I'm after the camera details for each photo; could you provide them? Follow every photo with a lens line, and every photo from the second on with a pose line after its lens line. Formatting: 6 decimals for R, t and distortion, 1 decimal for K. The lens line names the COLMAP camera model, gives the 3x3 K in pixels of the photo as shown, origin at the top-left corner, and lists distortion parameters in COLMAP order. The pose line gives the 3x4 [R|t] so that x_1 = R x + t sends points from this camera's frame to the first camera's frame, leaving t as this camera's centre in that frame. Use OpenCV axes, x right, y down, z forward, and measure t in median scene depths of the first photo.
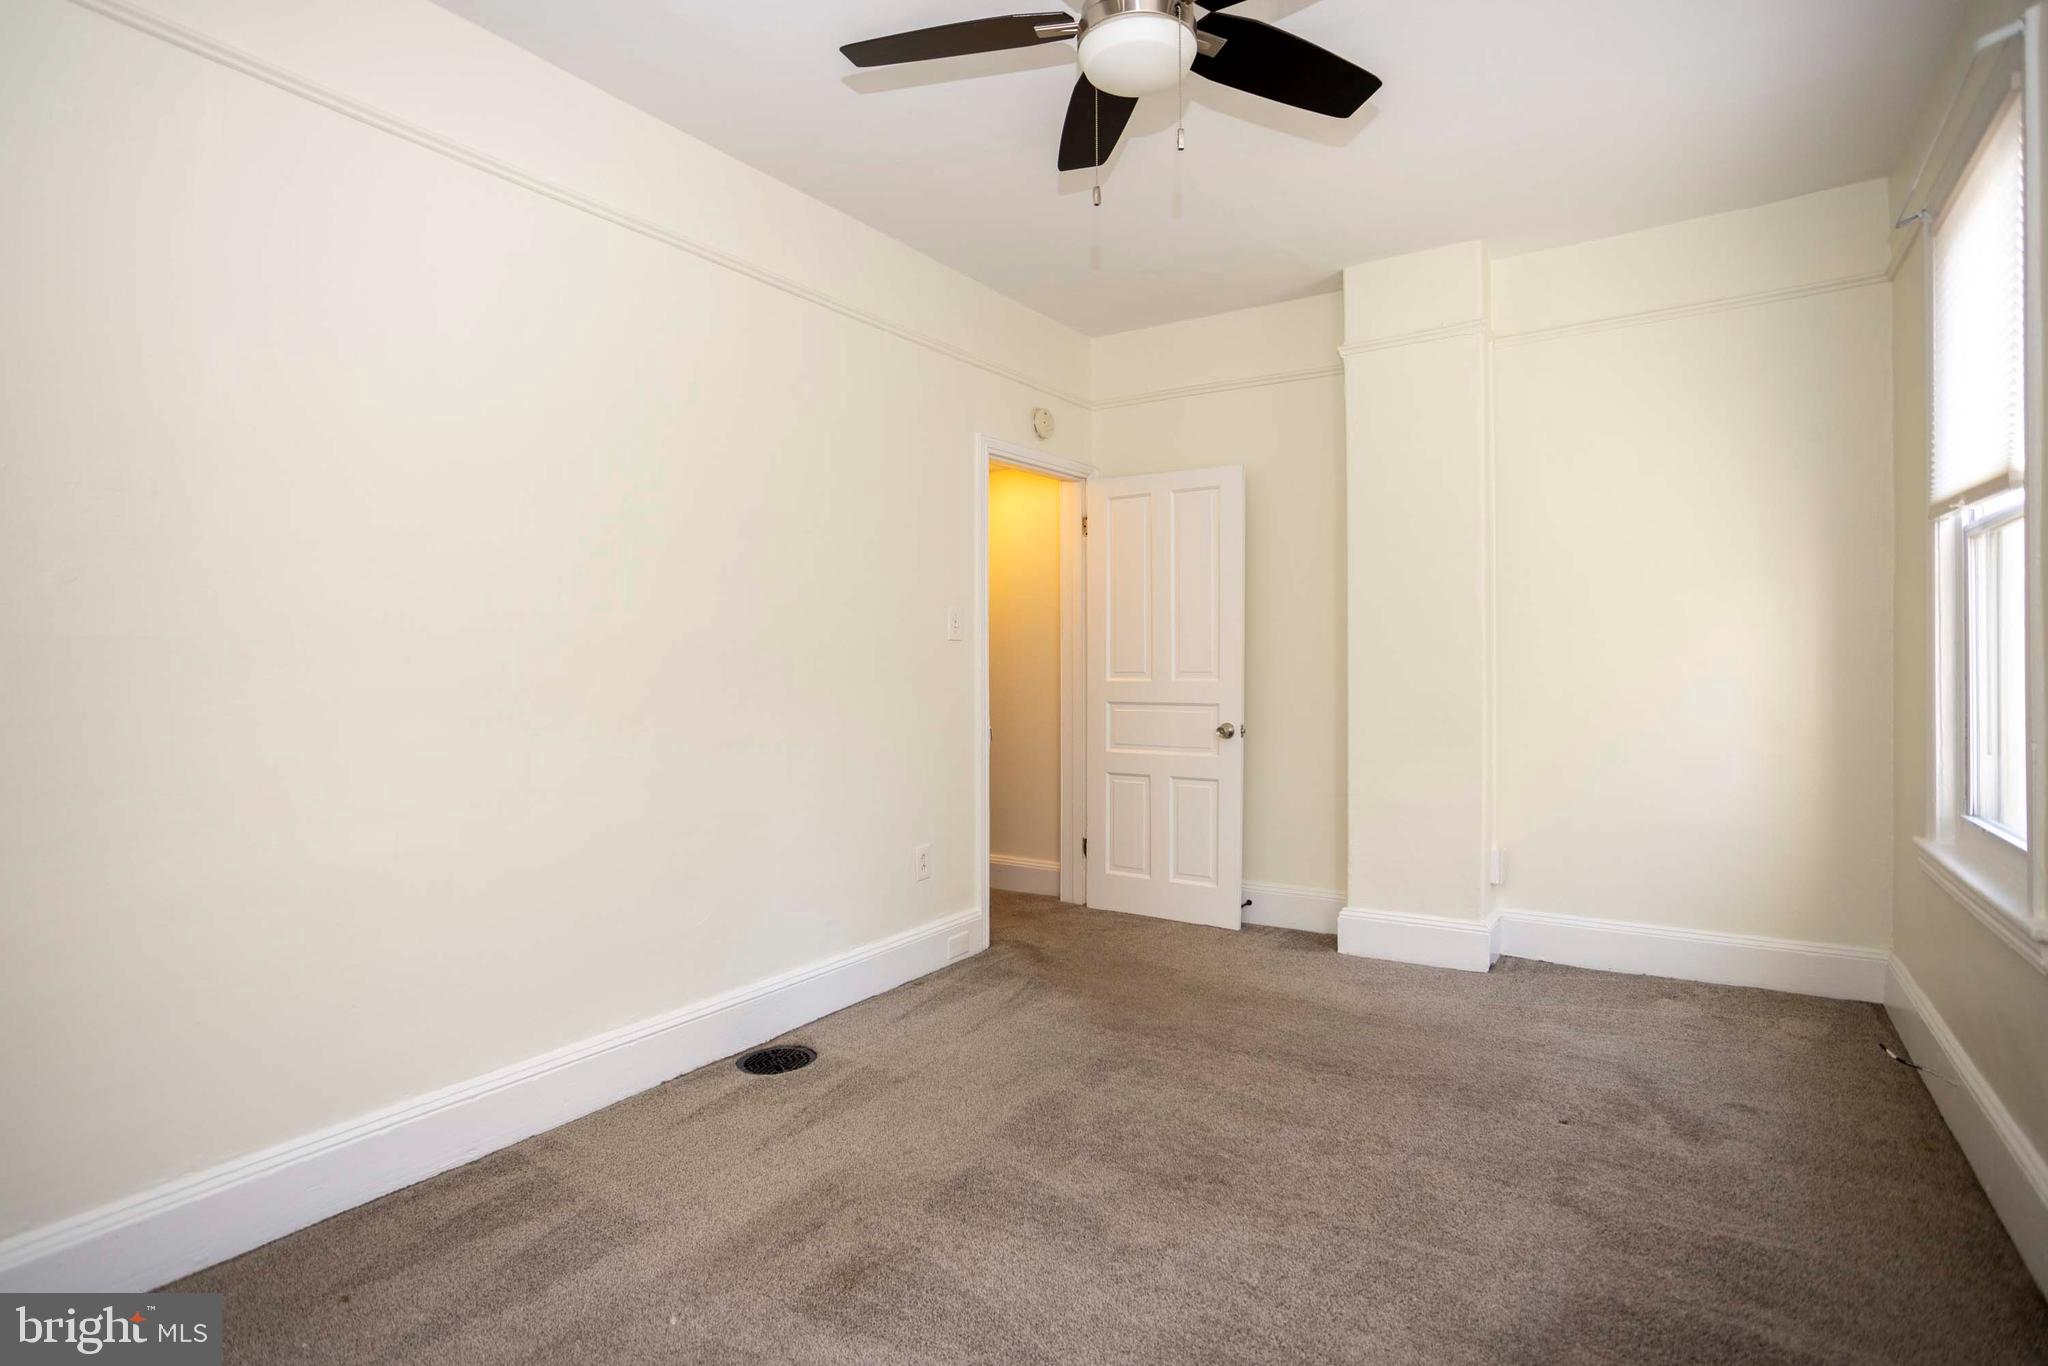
lens RADIAL K [[1062.4, 0, 1020.2], [0, 1062.4, 686.7], [0, 0, 1]] dist [0.000796, 0.000742]
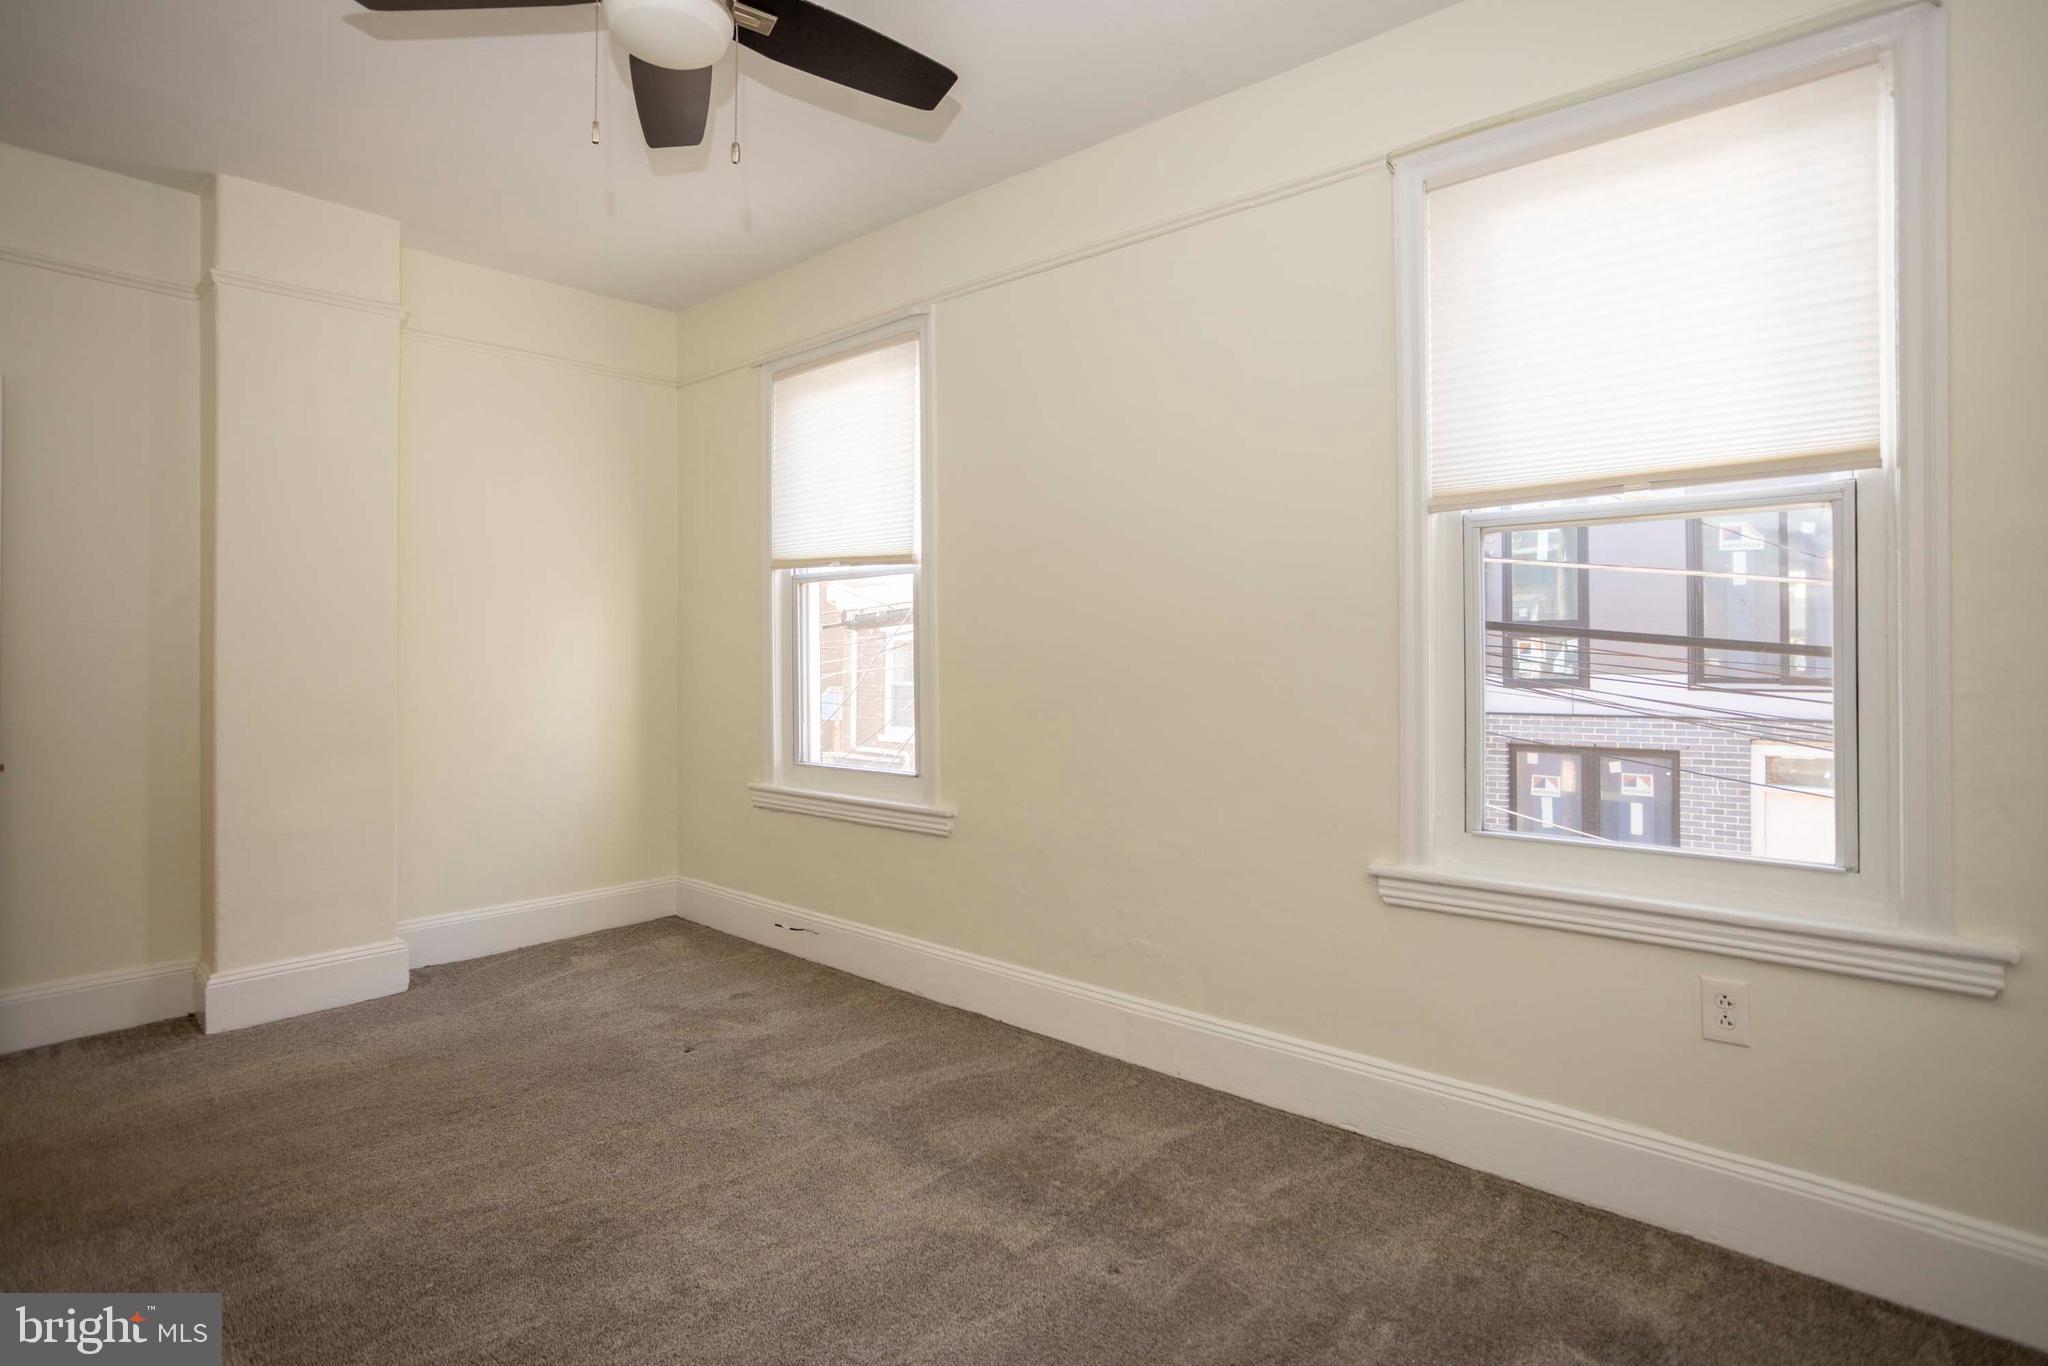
lens RADIAL K [[1062.4, 0, 1056.4], [0, 1062.4, 654.7], [0, 0, 1]] dist [0.000796, 0.000742]
pose [[0.144156, 0.004799, 0.989543, -0.477088], [0.021945, 0.999727, -0.008045, -0.011909], [-0.989312, 0.022875, 0.144011, 0.320269]]
